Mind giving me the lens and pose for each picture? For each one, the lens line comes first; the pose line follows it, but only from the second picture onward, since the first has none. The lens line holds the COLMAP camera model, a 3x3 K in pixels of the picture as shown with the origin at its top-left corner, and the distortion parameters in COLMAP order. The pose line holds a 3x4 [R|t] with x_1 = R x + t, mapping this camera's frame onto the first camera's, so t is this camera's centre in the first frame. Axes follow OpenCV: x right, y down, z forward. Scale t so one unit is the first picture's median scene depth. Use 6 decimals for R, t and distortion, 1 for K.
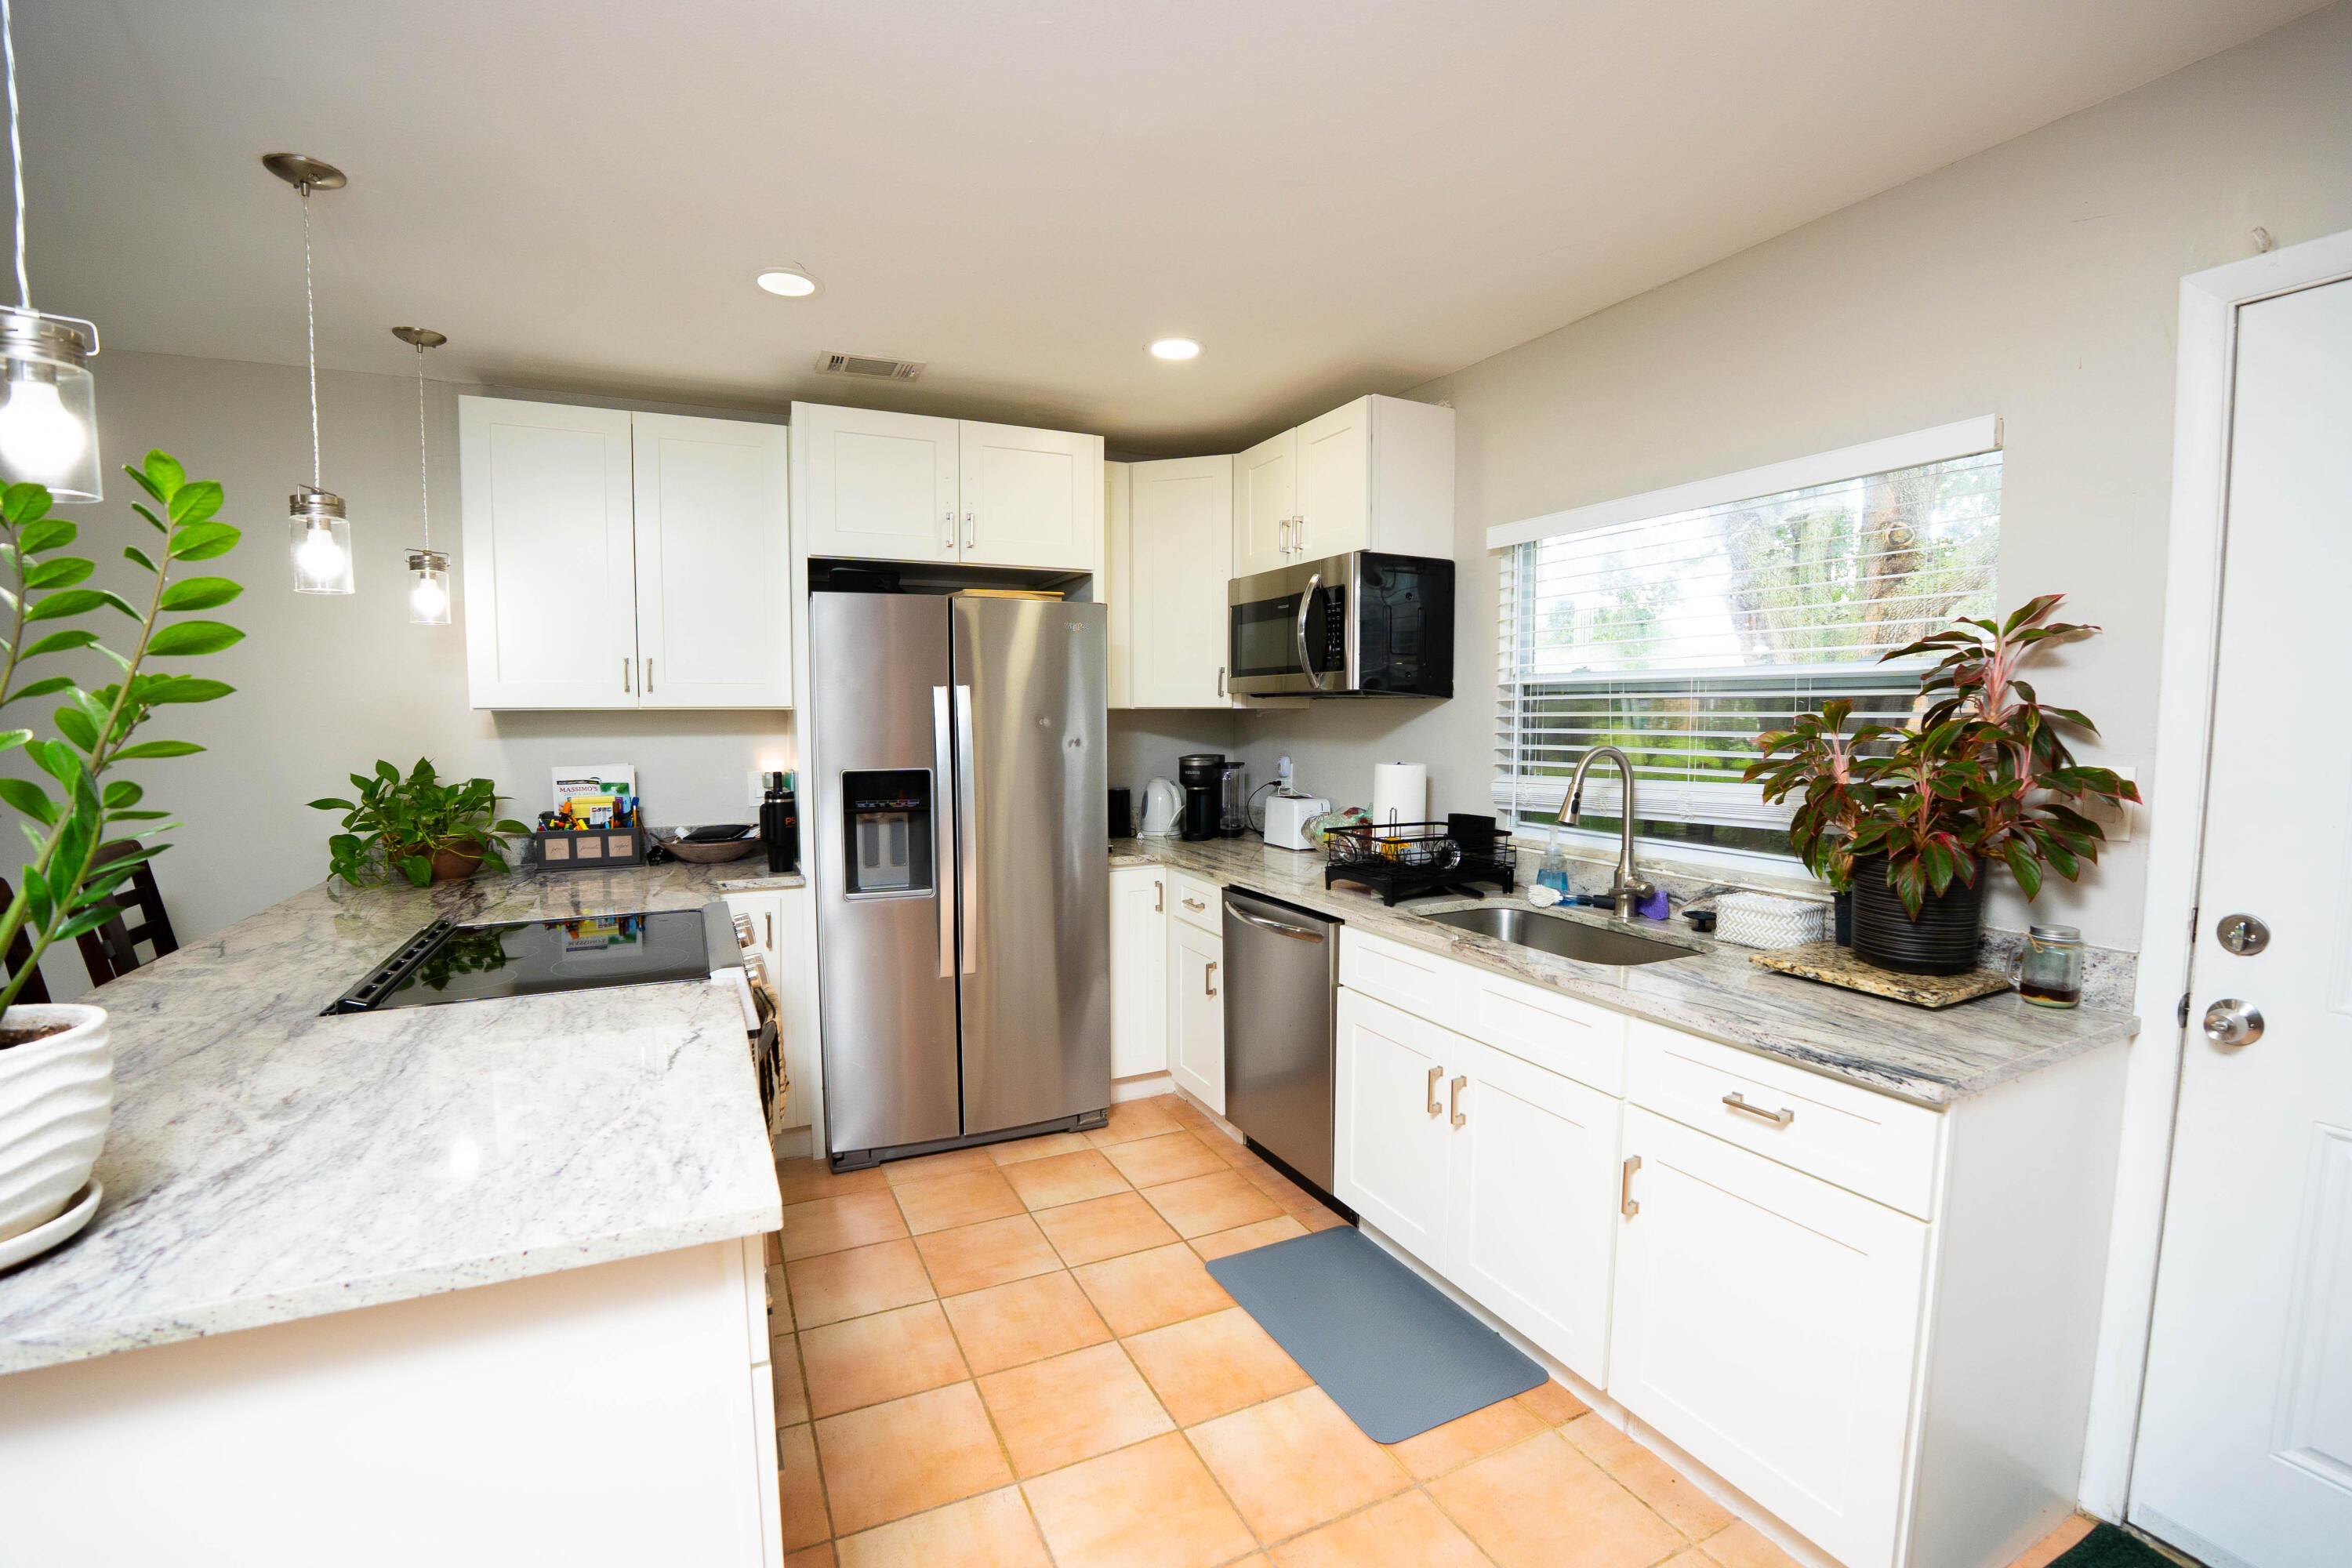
lens RADIAL K [[1057.9, 0, 1151.0], [0, 1057.9, 790.6], [0, 0, 1]] dist [-0.038198, -0.001424]
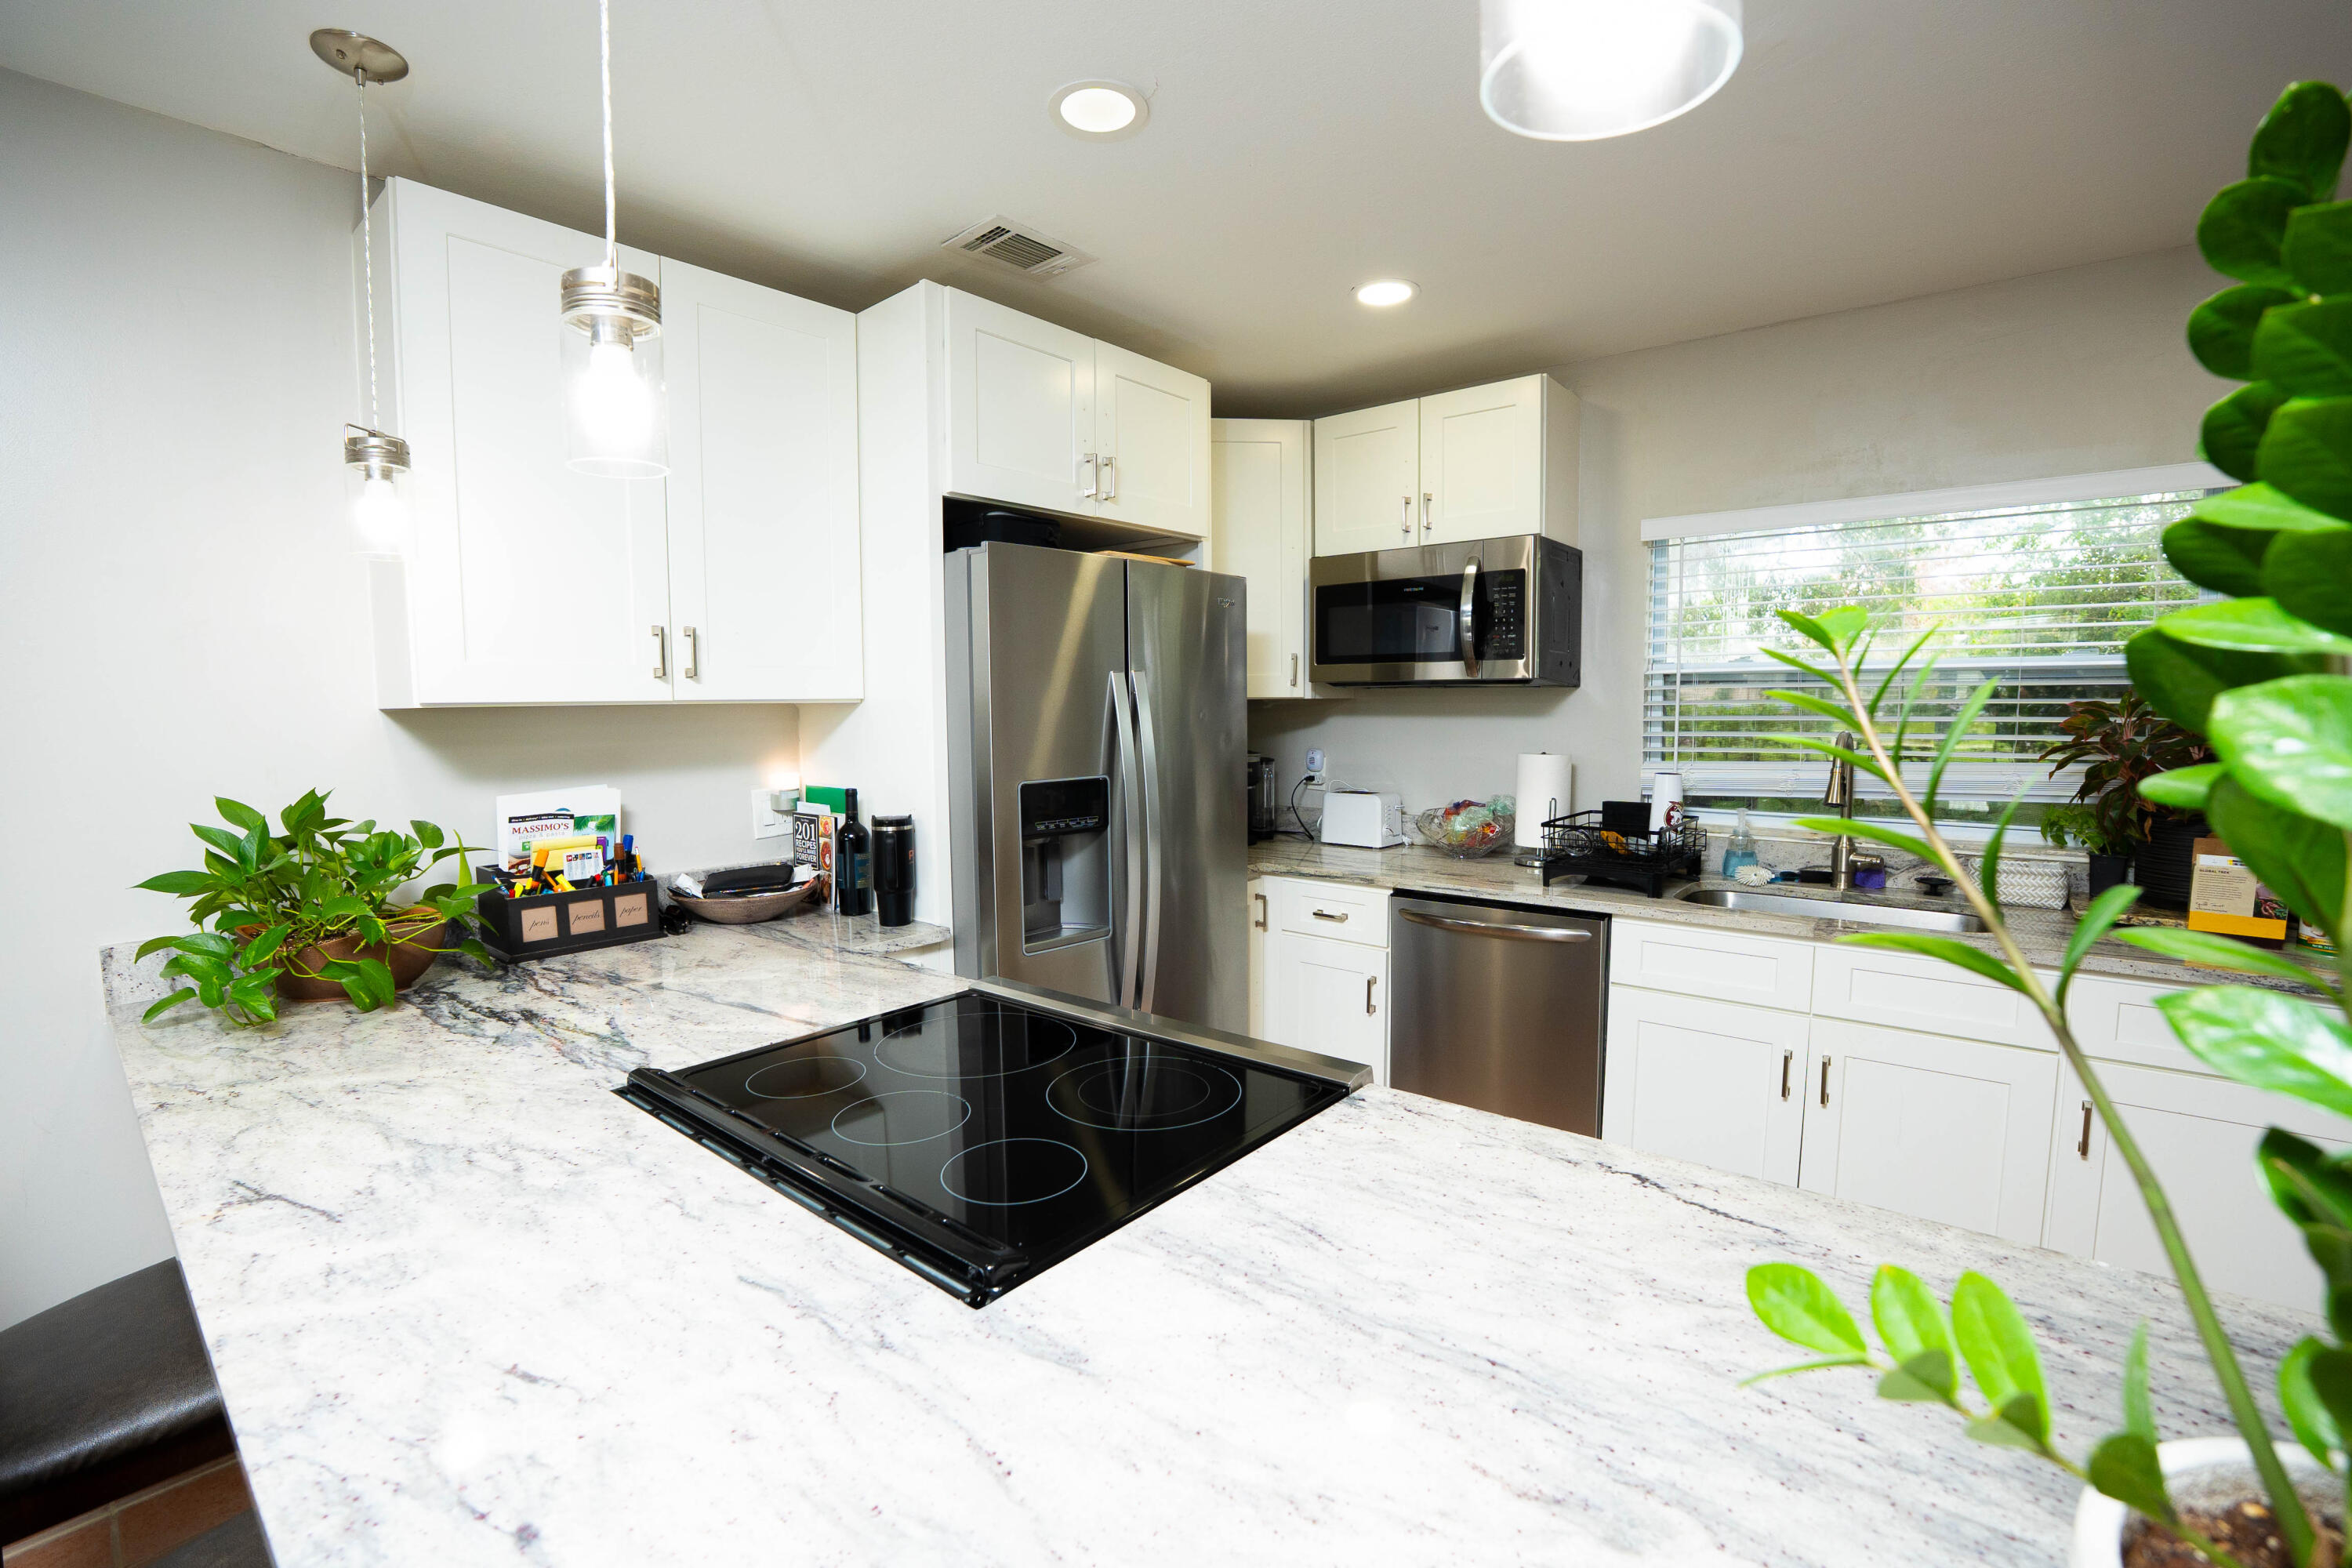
lens RADIAL K [[1057.9, 0, 1165.6], [0, 1057.9, 789.0], [0, 0, 1]] dist [-0.038198, -0.001424]
pose [[0.900007, -0.041892, 0.433857, -0.498385], [0.039214, 0.999116, 0.015125, -0.020770], [-0.434107, 0.003401, 0.900855, 0.261523]]
